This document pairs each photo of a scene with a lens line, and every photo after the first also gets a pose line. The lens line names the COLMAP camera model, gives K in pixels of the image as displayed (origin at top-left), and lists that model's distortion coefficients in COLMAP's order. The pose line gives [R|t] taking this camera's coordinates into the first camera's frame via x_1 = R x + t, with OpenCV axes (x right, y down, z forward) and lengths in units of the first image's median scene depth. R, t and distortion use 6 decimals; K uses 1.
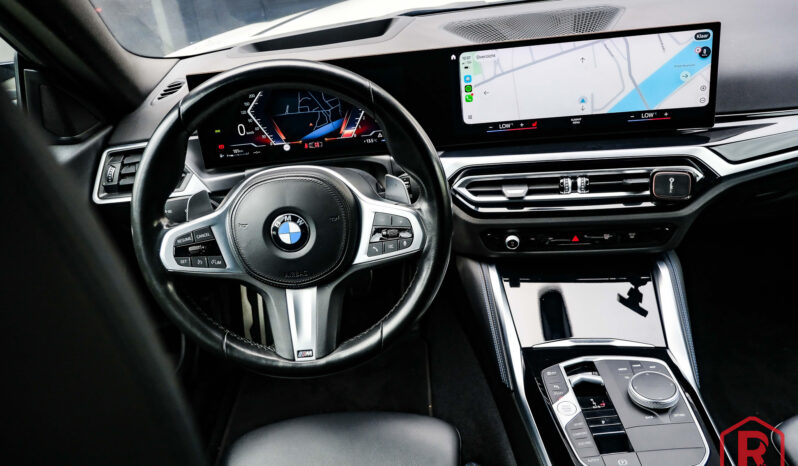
lens RADIAL K [[609.2, 0, 399.2], [0, 609.2, 233.4], [0, 0, 1]] dist [0.005501, 0.002089]
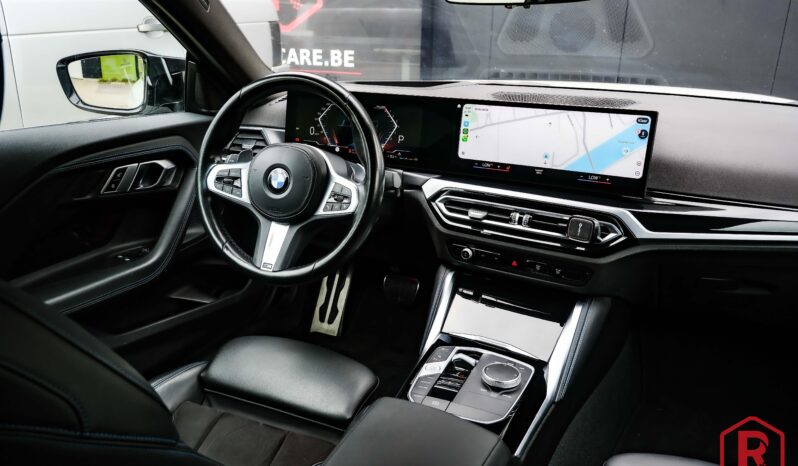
lens RADIAL K [[609.2, 0, 399.0], [0, 609.2, 232.8], [0, 0, 1]] dist [0.005501, 0.002089]
pose [[0.904513, 0.244594, -0.349328, 0.503785], [-0.292422, 0.951988, -0.090601, 0.132106], [0.310395, 0.184101, 0.932610, -0.226247]]
